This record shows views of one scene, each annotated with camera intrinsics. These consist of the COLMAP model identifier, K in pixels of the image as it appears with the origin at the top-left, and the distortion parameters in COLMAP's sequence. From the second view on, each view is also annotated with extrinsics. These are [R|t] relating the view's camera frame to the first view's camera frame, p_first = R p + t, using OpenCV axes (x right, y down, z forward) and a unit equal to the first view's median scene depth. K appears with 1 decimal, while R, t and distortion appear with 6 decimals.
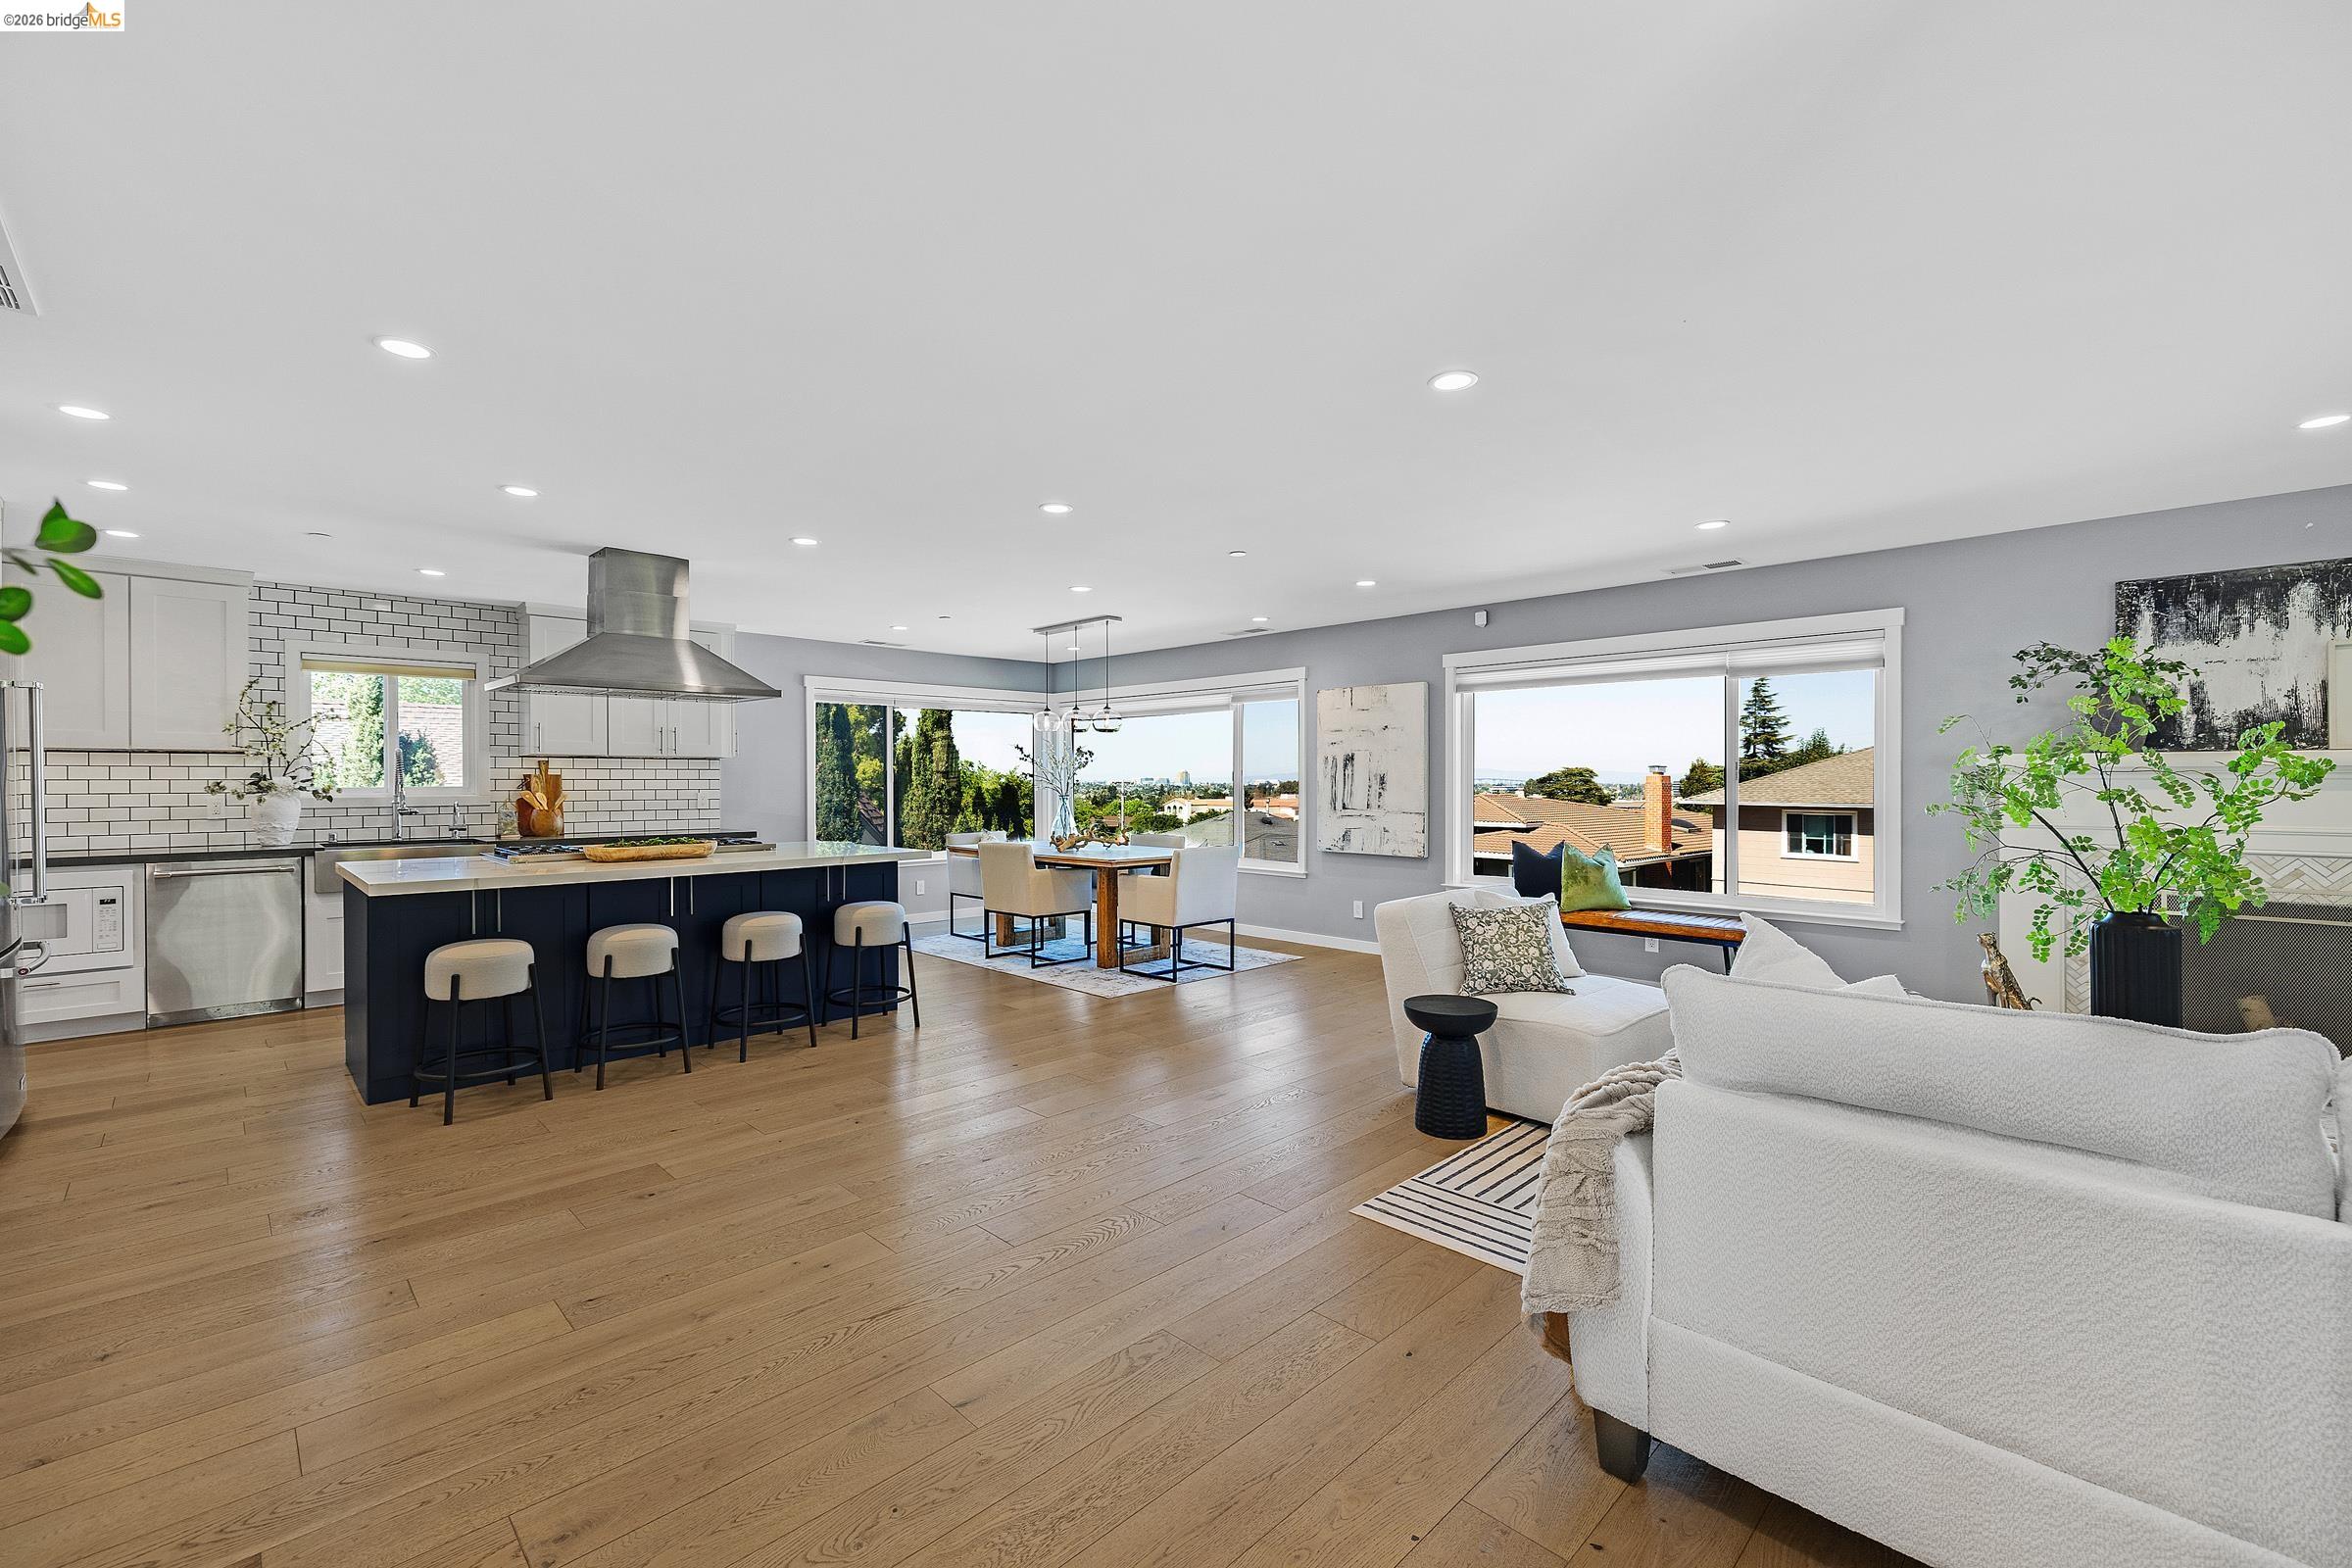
lens RADIAL K [[984.8, 0, 1175.3], [0, 984.8, 782.9], [0, 0, 1]] dist [-0.000978, 0.000406]
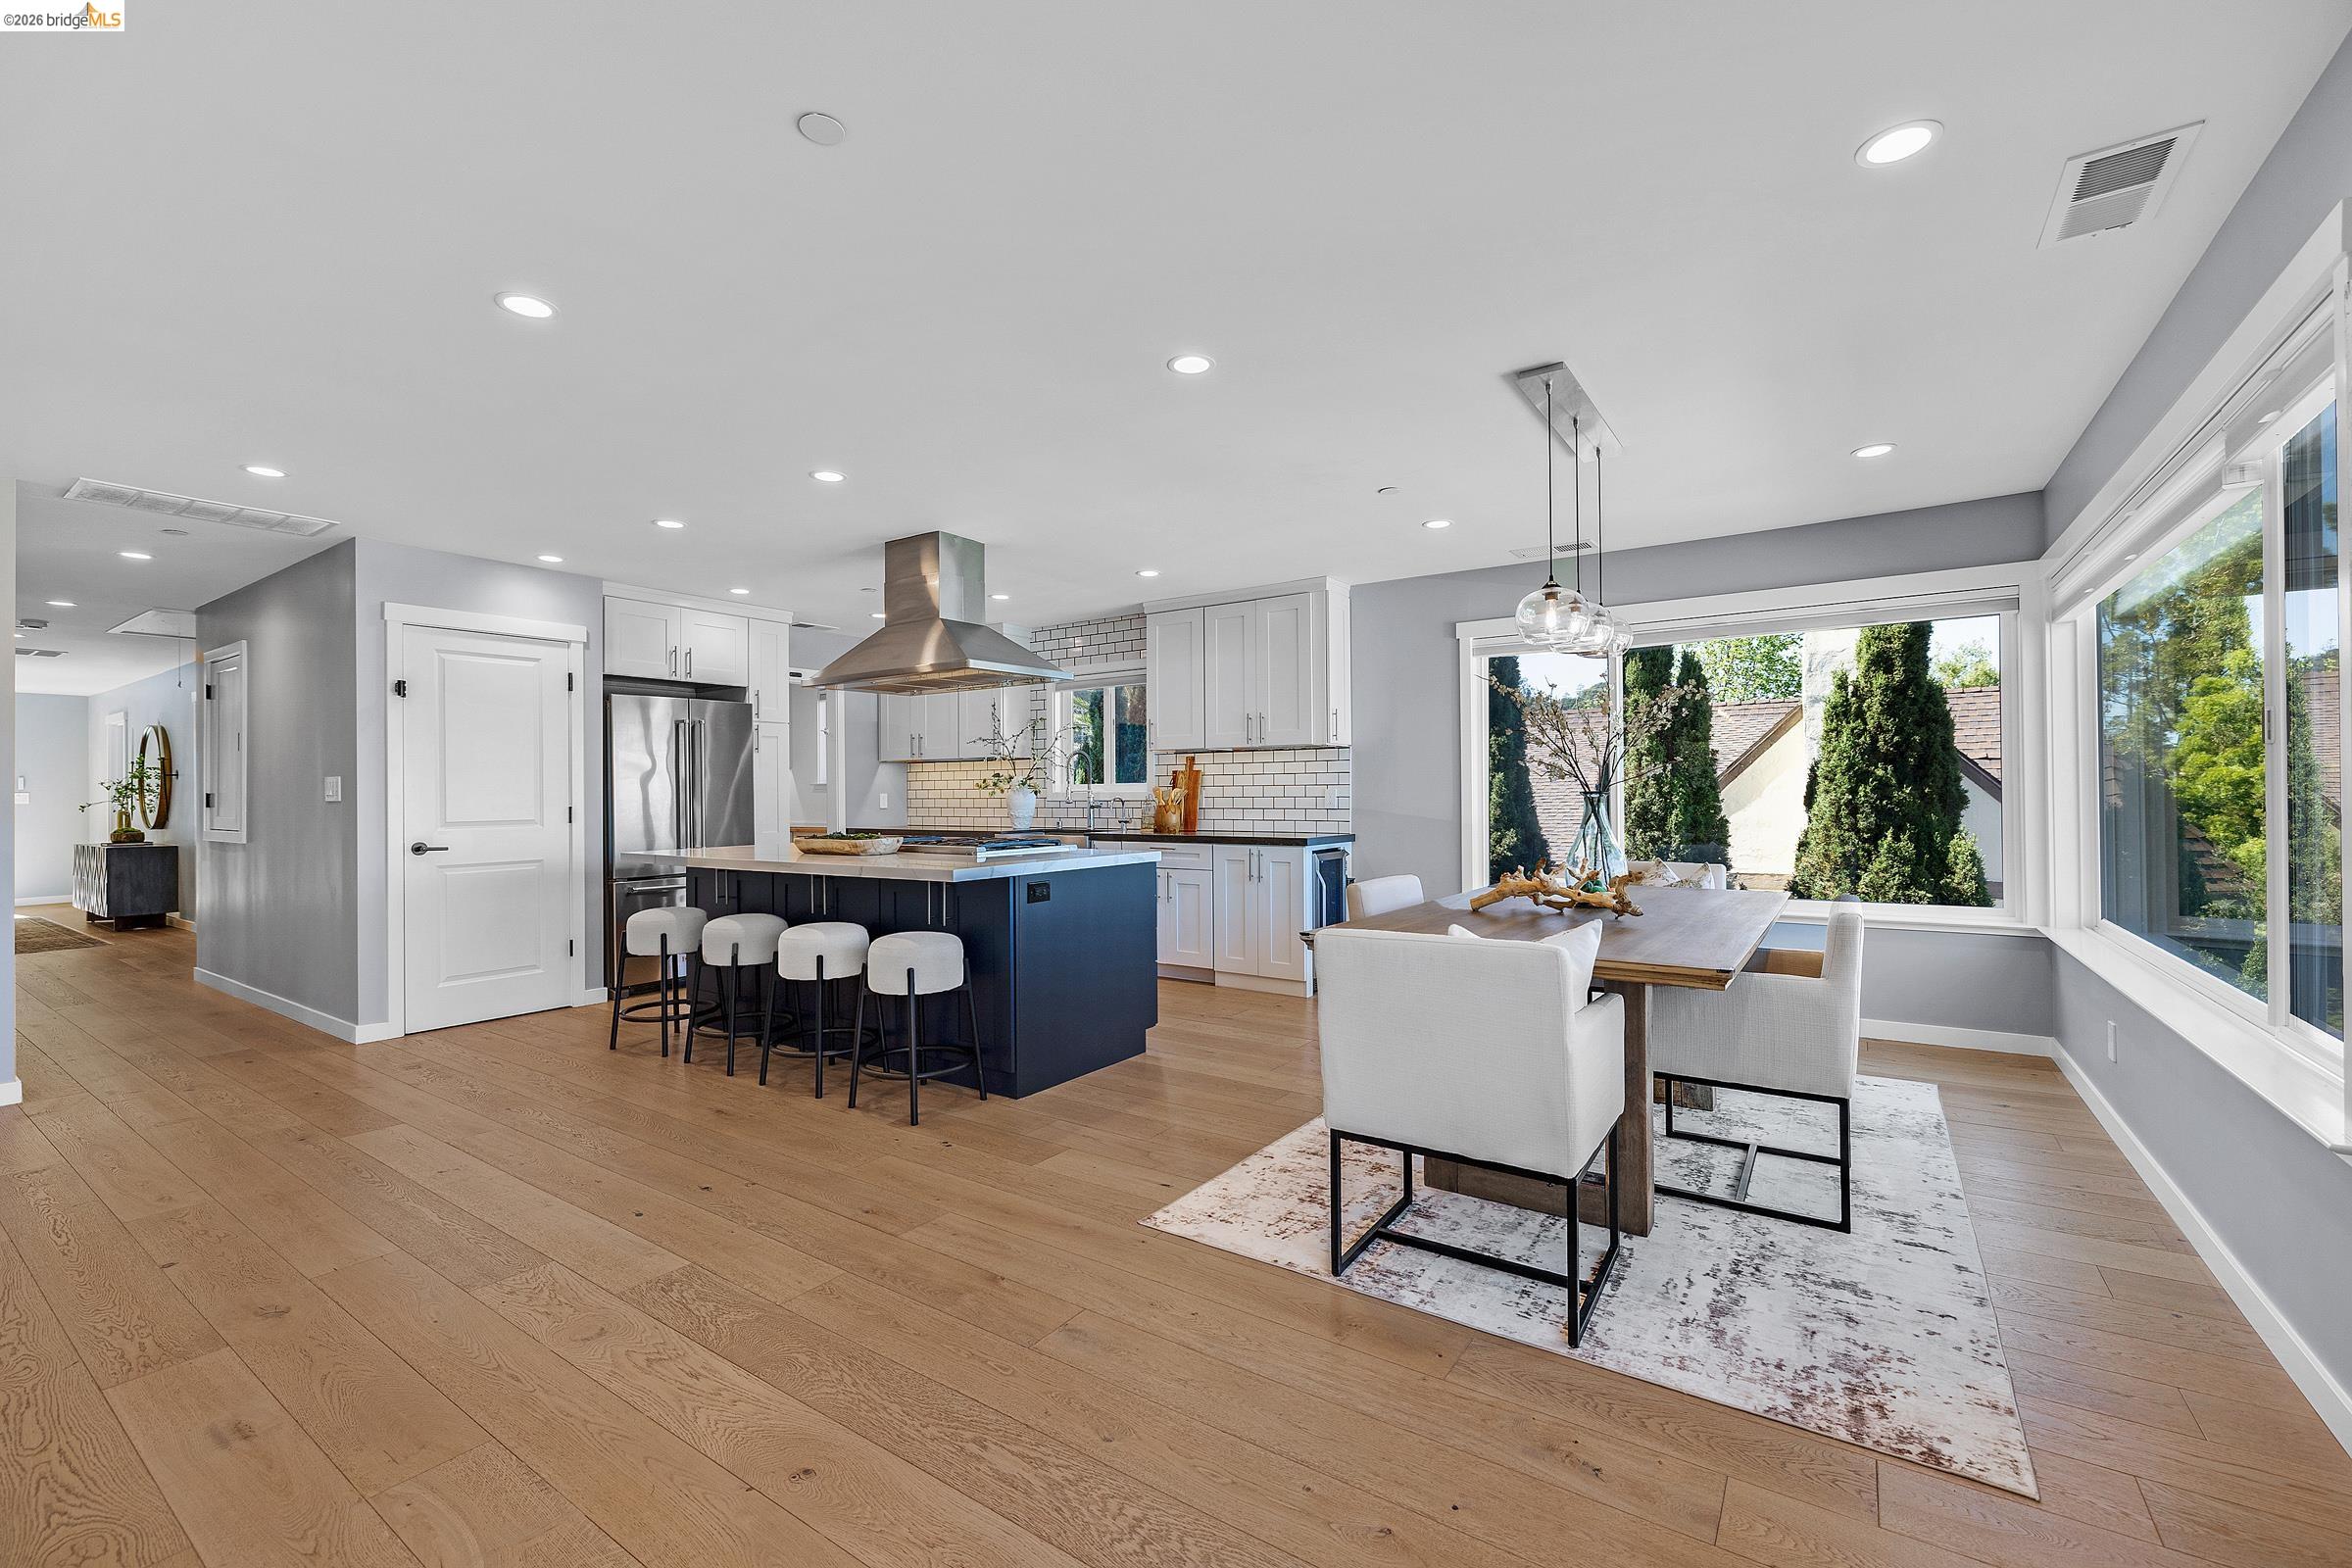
lens RADIAL K [[984.8, 0, 1167.0], [0, 984.8, 790.8], [0, 0, 1]] dist [-0.000978, 0.000406]
pose [[0.180768, -0.001618, -0.983525, 0.326953], [0.004435, 0.999990, -0.000830, 0.012705], [0.983516, -0.004212, 0.180773, 0.777652]]
